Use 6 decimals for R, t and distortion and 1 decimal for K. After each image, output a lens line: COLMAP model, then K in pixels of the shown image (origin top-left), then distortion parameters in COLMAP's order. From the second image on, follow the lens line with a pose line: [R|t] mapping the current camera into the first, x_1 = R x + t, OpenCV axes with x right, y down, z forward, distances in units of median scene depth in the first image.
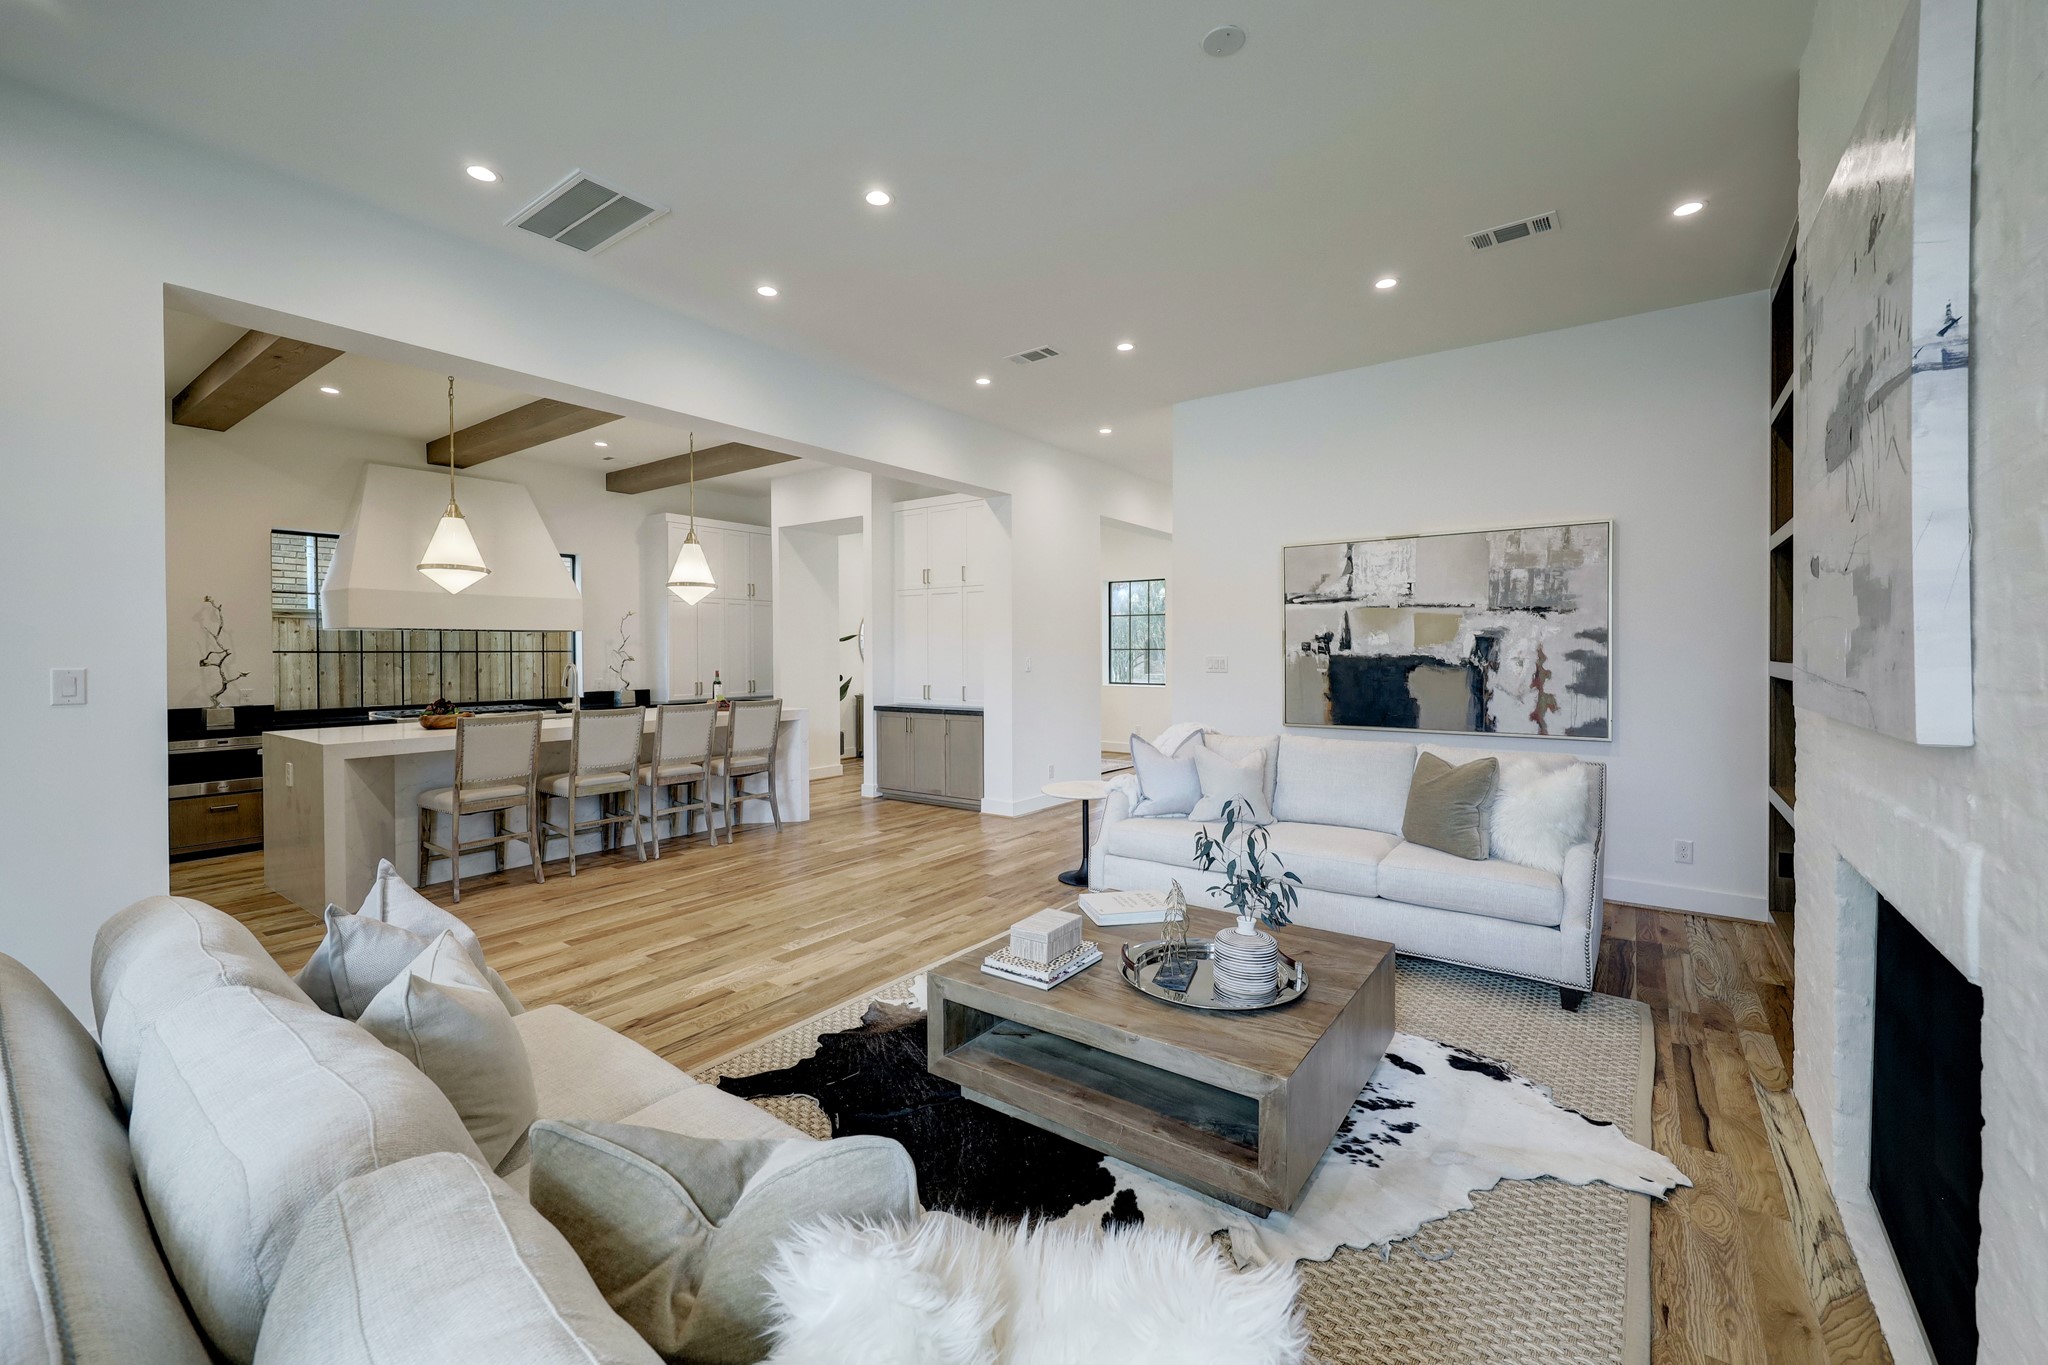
lens RADIAL K [[836.1, 0, 989.4], [0, 836.1, 657.6], [0, 0, 1]] dist [-0.001117, -0.000054]
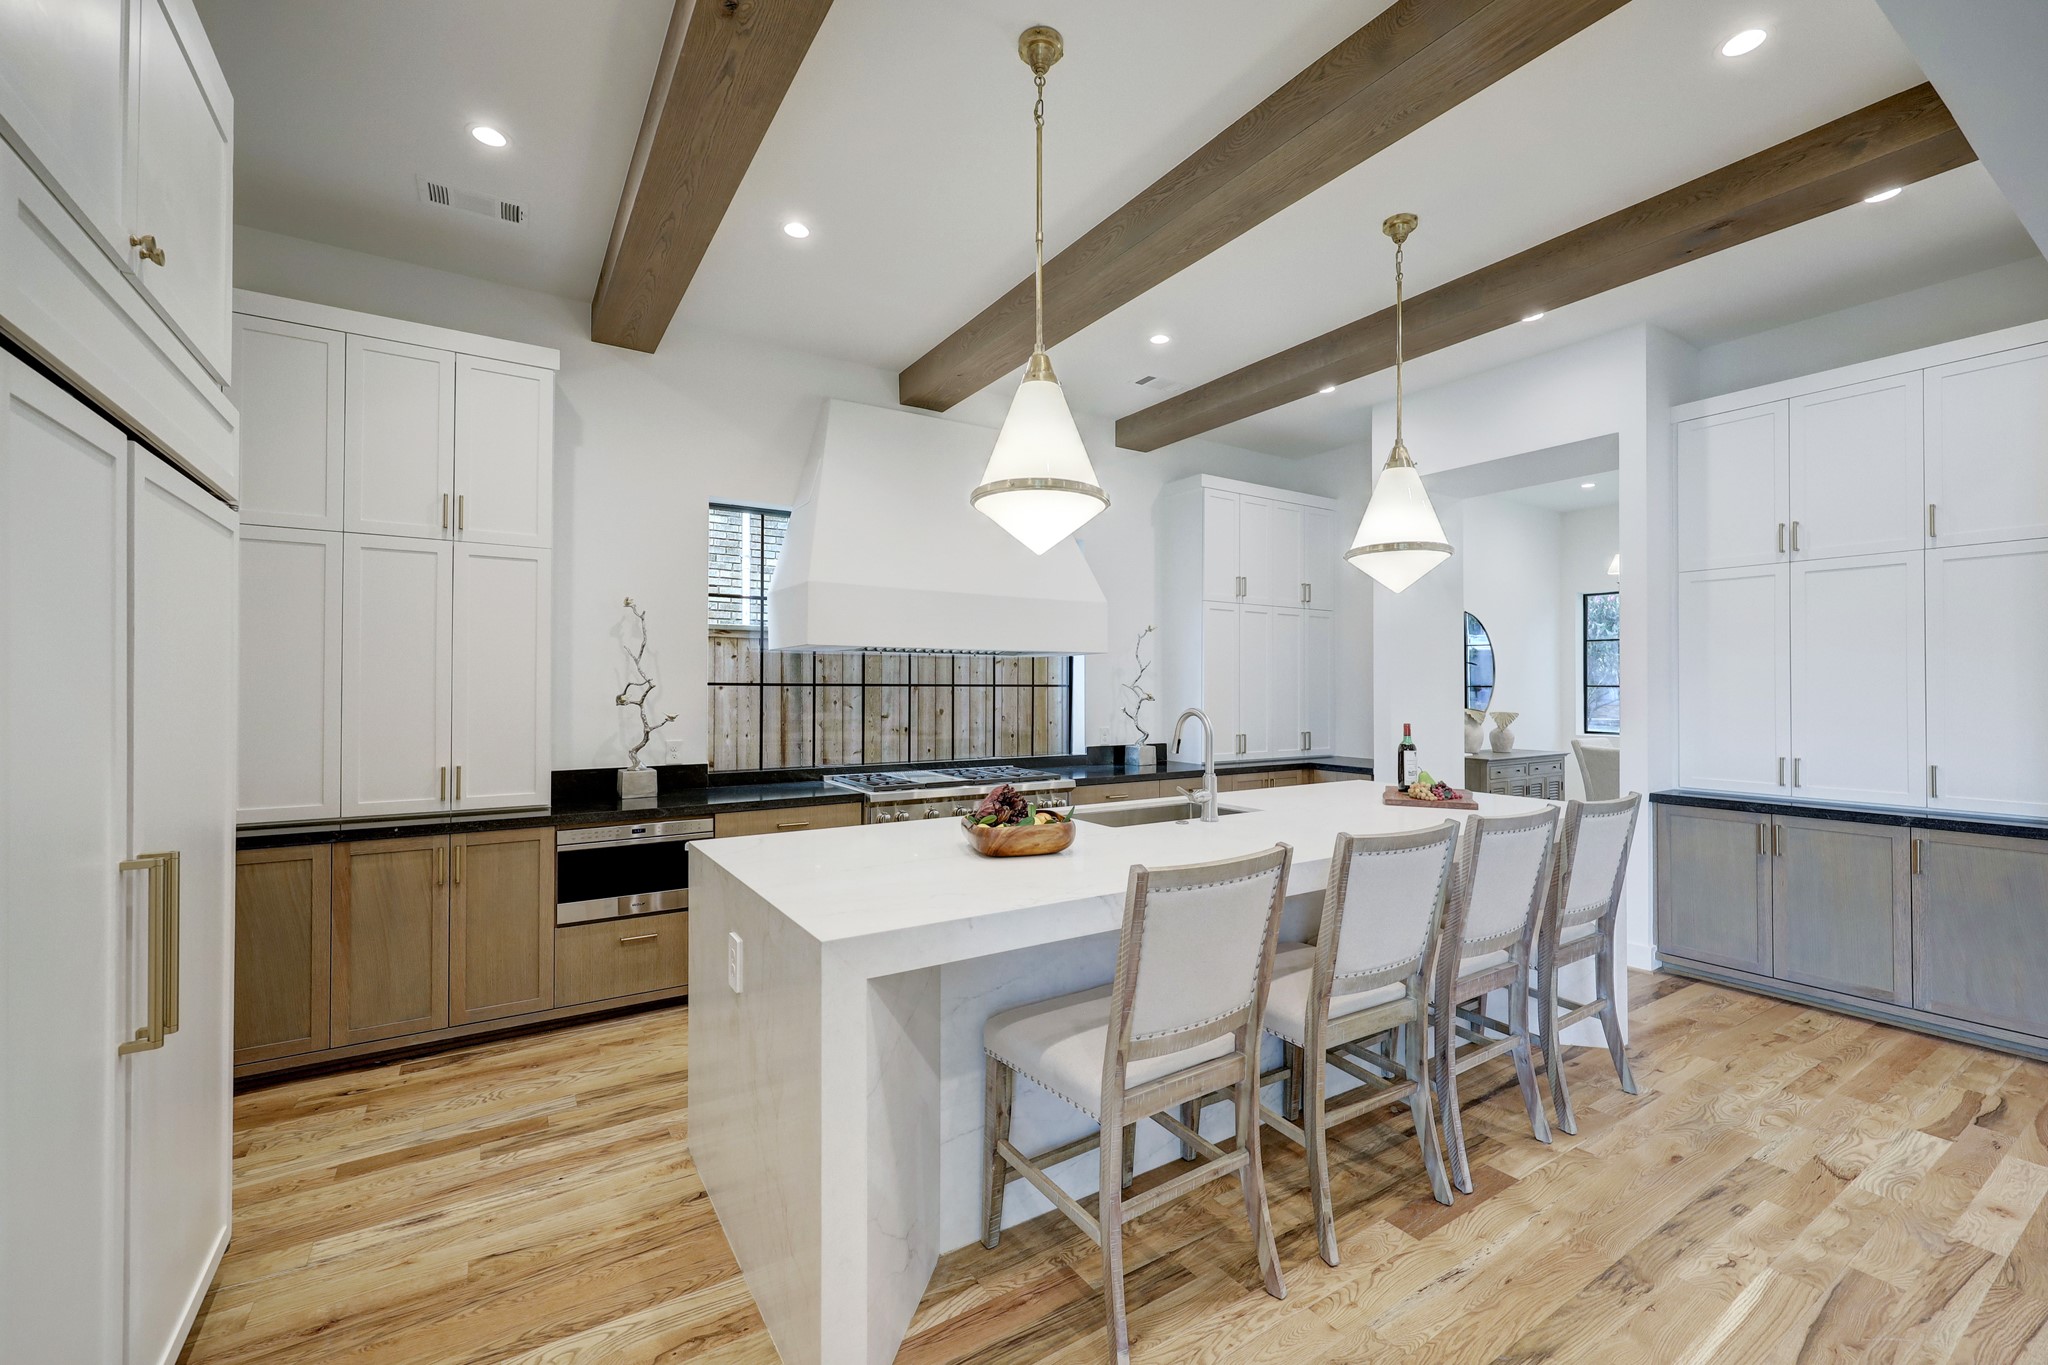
lens RADIAL K [[851.0, 0, 1033.0], [0, 851.0, 683.3], [0, 0, 1]] dist [-0.000510, -0.000149]
pose [[0.941857, 0.003699, -0.335994, -0.367602], [-0.008314, 0.999890, -0.012300, -0.000982], [0.335912, 0.014379, 0.941784, 0.427440]]
